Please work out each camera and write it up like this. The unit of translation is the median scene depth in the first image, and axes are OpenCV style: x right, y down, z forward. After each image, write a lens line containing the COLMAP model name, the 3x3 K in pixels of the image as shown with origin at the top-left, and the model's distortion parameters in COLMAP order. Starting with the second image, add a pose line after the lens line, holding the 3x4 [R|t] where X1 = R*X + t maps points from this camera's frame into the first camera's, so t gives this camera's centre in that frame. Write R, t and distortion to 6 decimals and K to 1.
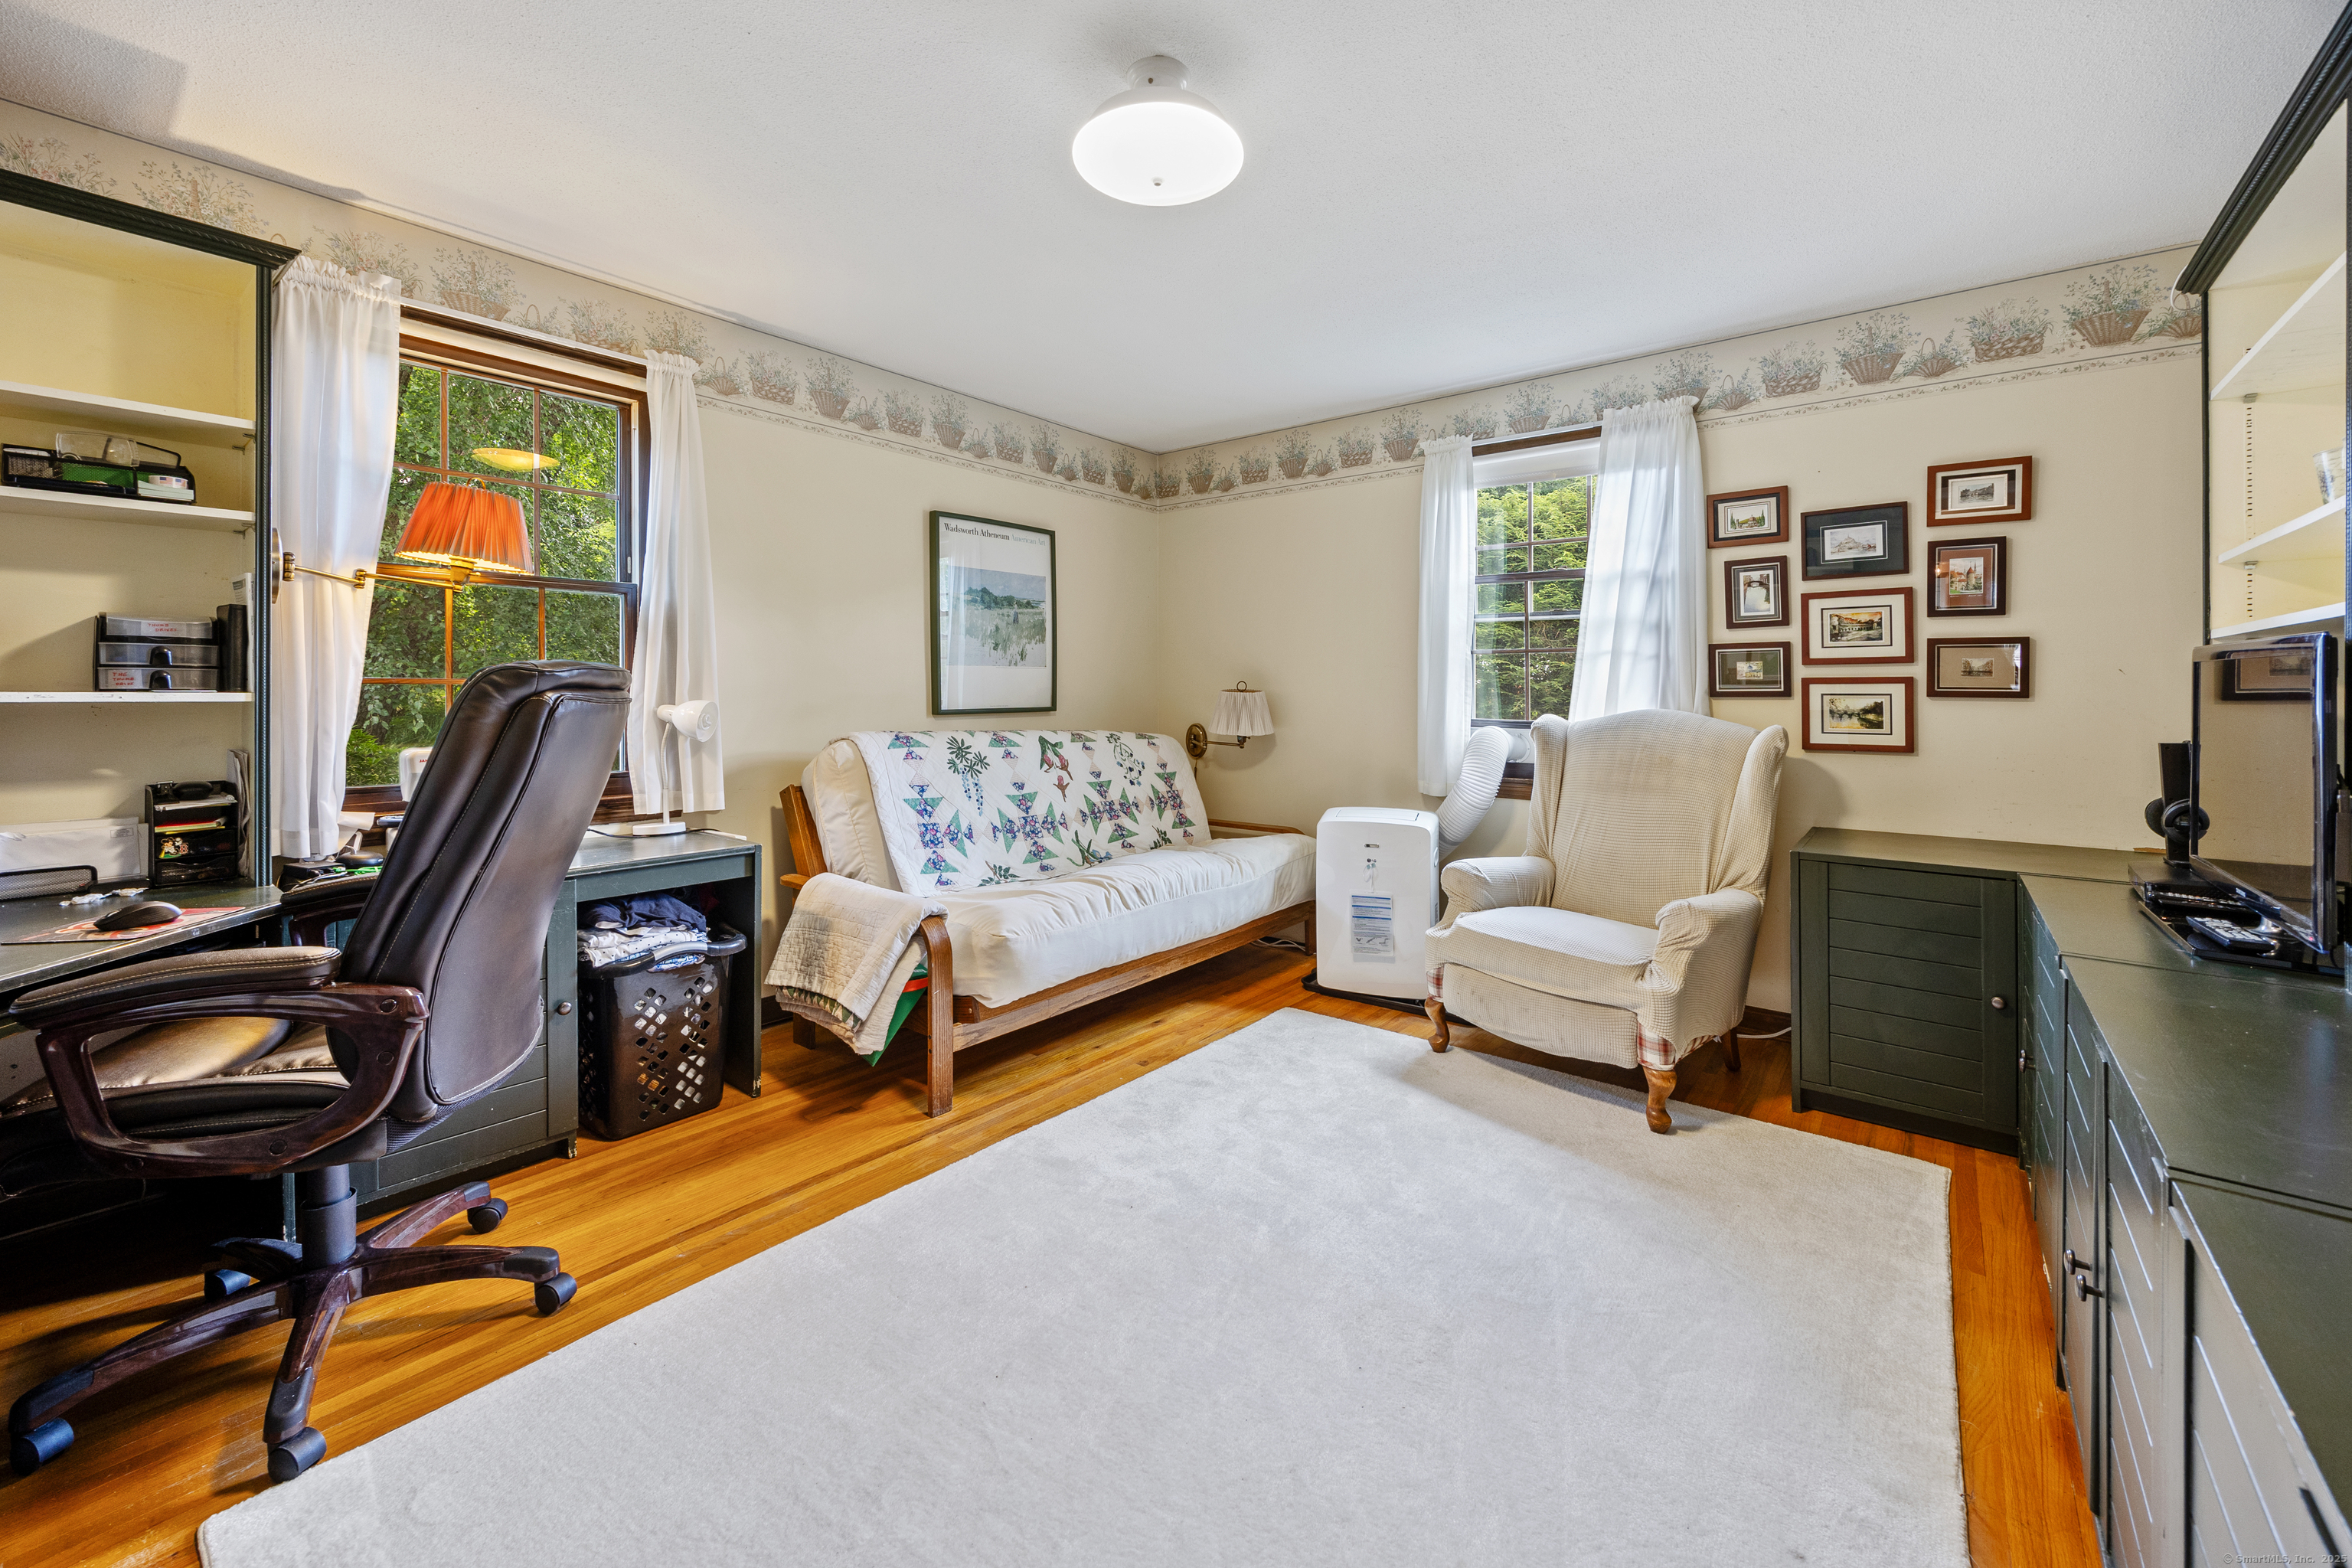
lens RADIAL K [[932.8, 0, 1172.0], [0, 932.8, 673.3], [0, 0, 1]] dist [-0.001322, -0.000327]
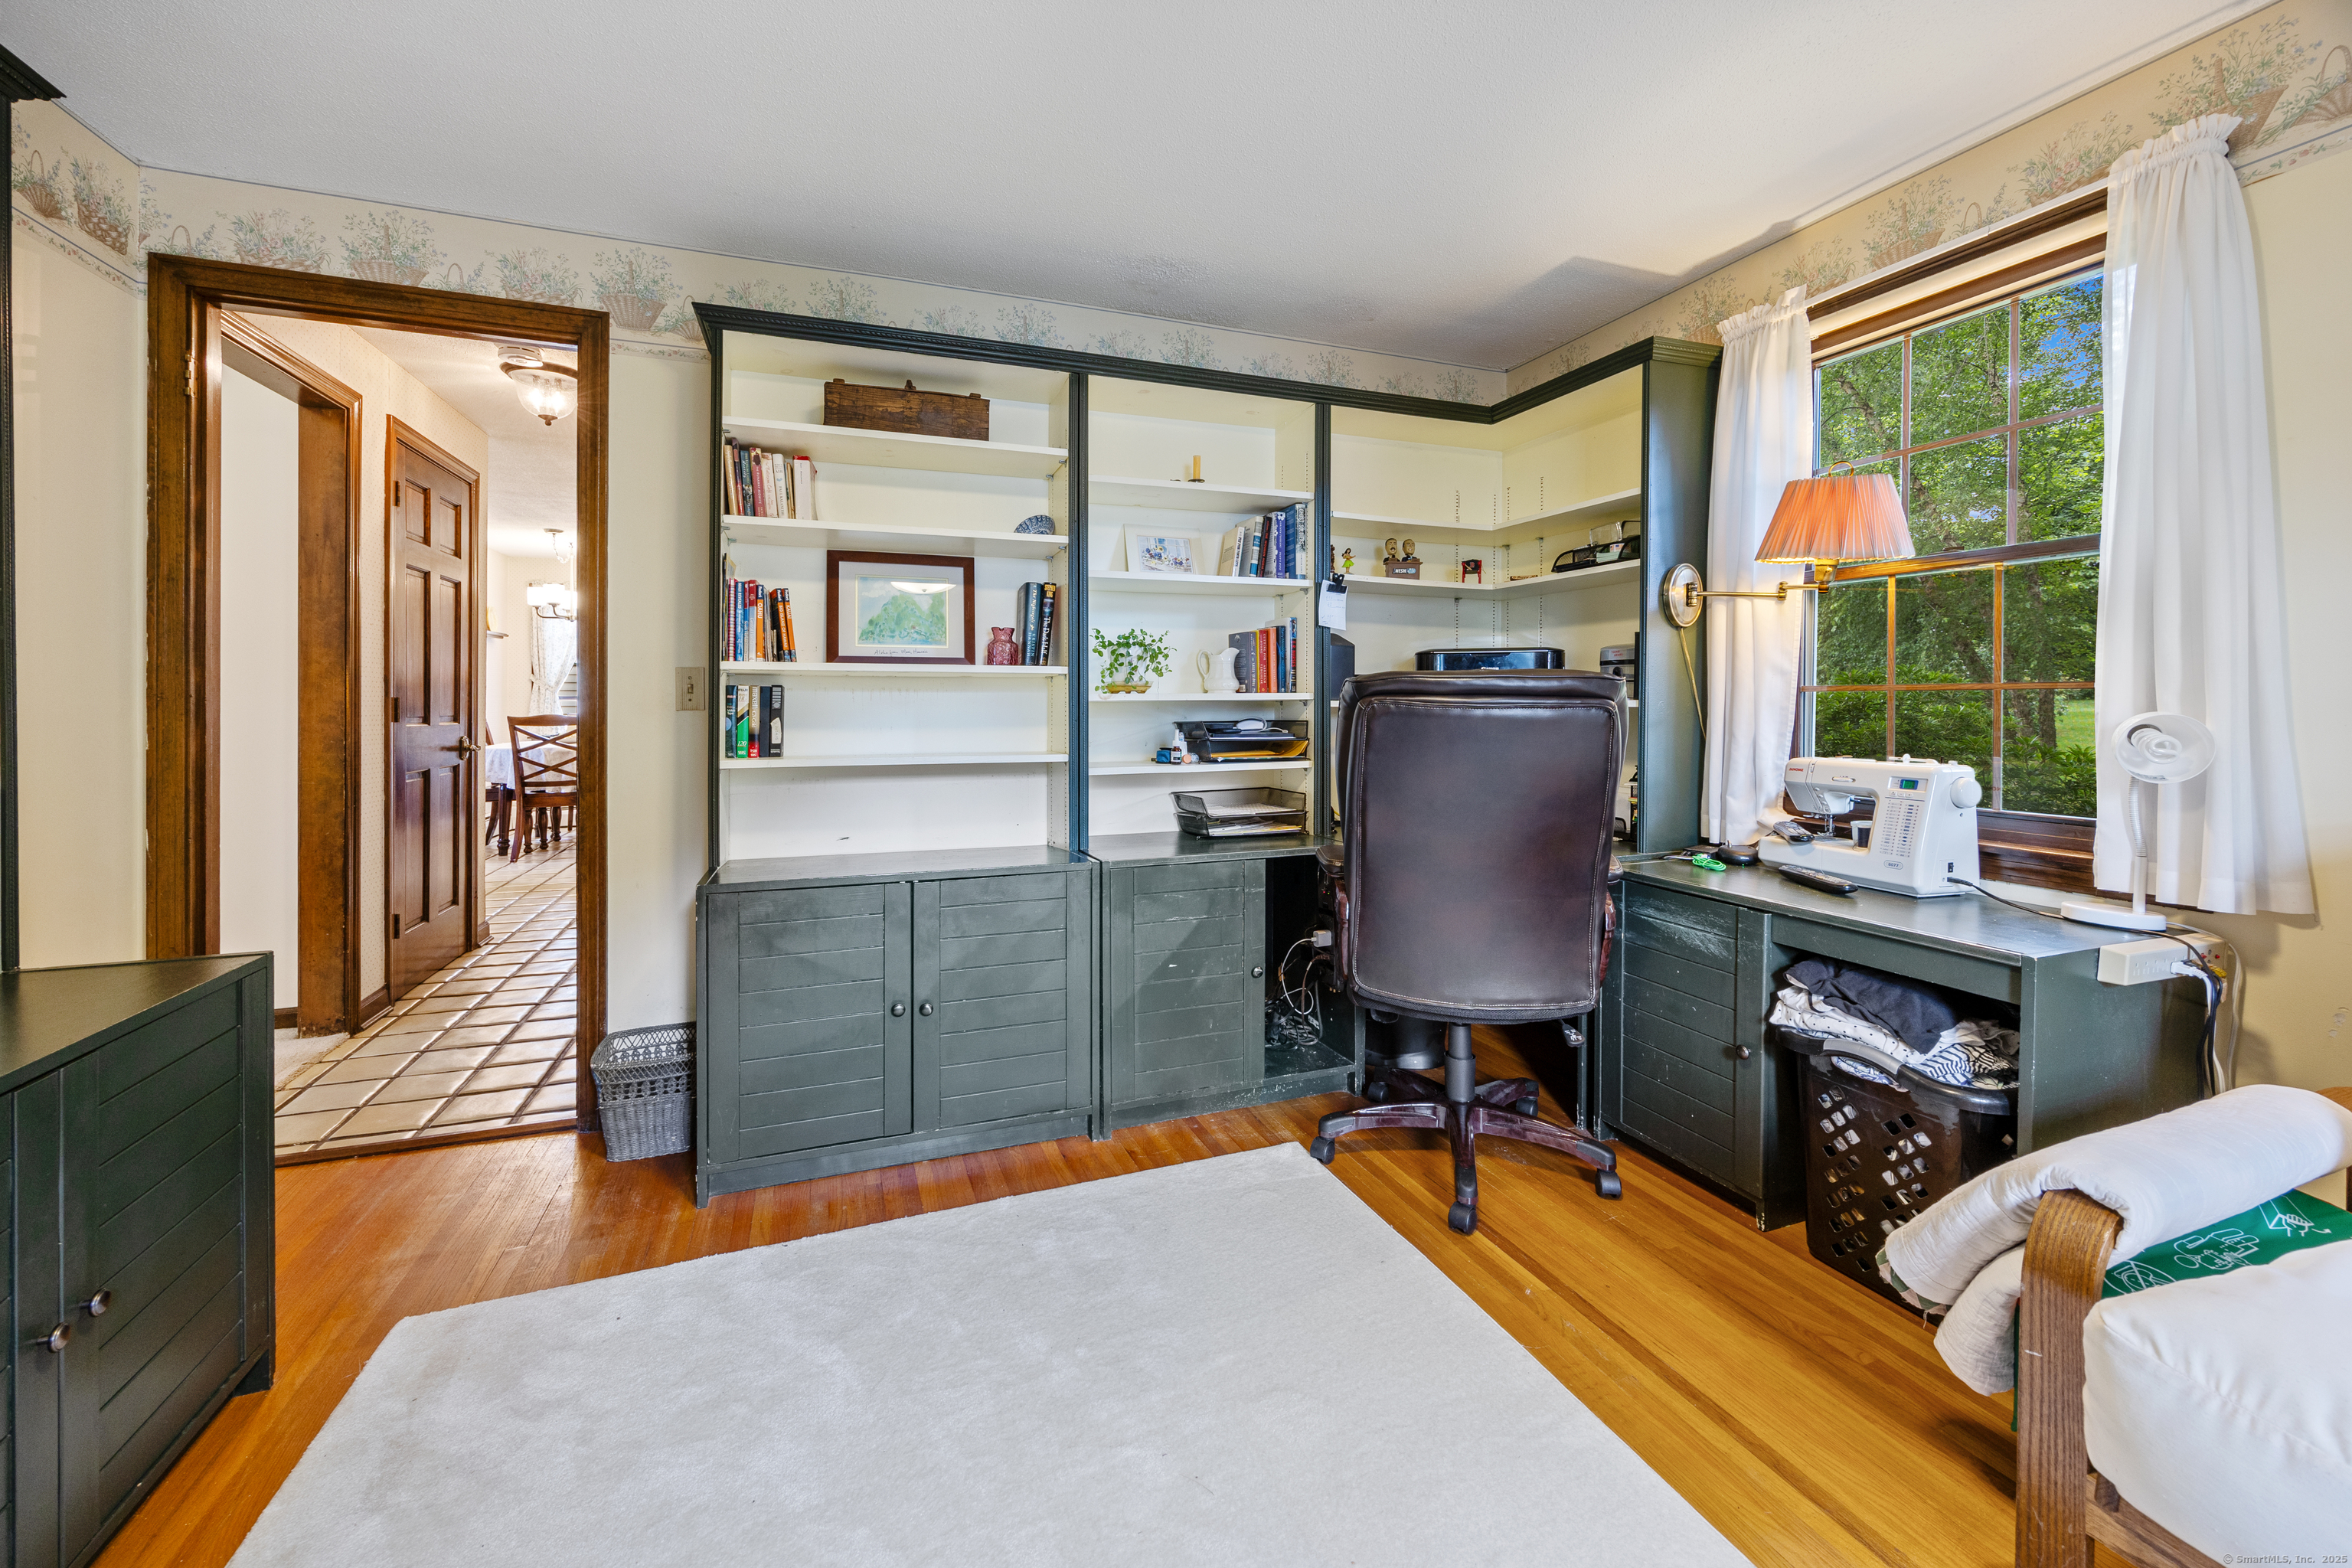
lens RADIAL K [[943.5, 0, 1172.1], [0, 943.5, 703.2], [0, 0, 1]] dist [-0.000069, -0.000022]
pose [[-0.511433, -0.004220, -0.859313, 0.379416], [0.014921, 0.999794, -0.013790, 0.027437], [0.859193, -0.019874, -0.511265, 0.932445]]
